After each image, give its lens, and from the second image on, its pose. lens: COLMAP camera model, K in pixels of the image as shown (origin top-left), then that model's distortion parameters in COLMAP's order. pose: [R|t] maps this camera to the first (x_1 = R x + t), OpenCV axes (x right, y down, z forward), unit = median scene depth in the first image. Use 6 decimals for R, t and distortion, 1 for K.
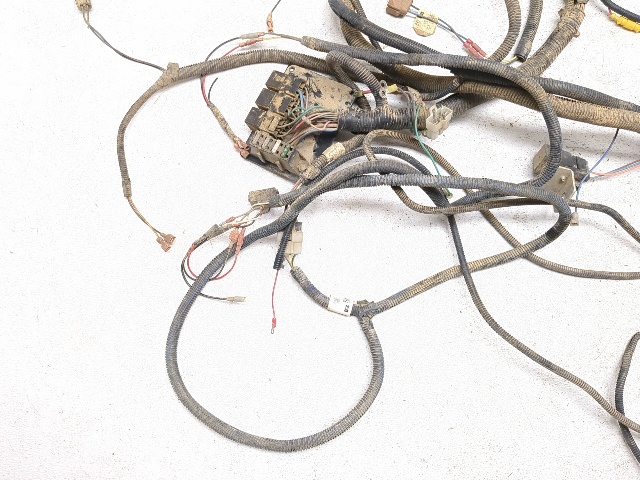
lens RADIAL K [[544.8, 0, 320.0], [0, 544.8, 240.0], [0, 0, 1]] dist [0.037088, -0.086511]
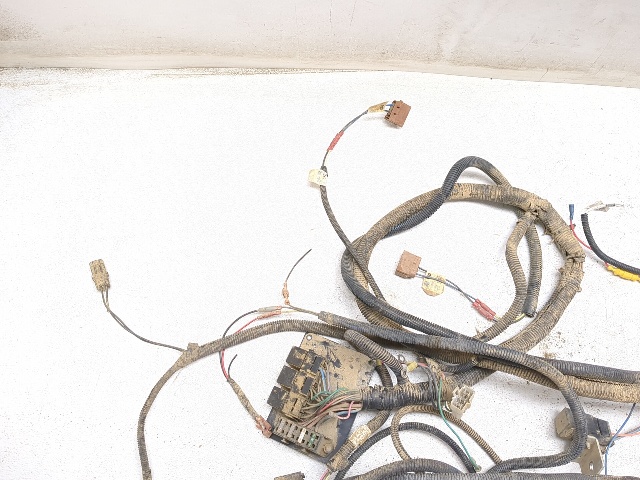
lens RADIAL K [[544.8, 0, 320.0], [0, 544.8, 240.0], [0, 0, 1]] dist [0.037088, -0.086511]
pose [[0.997890, -0.050401, 0.040926, -0.066367], [0.057162, 0.980940, -0.185715, -0.312969], [-0.030786, 0.187663, 0.981751, -0.036781]]
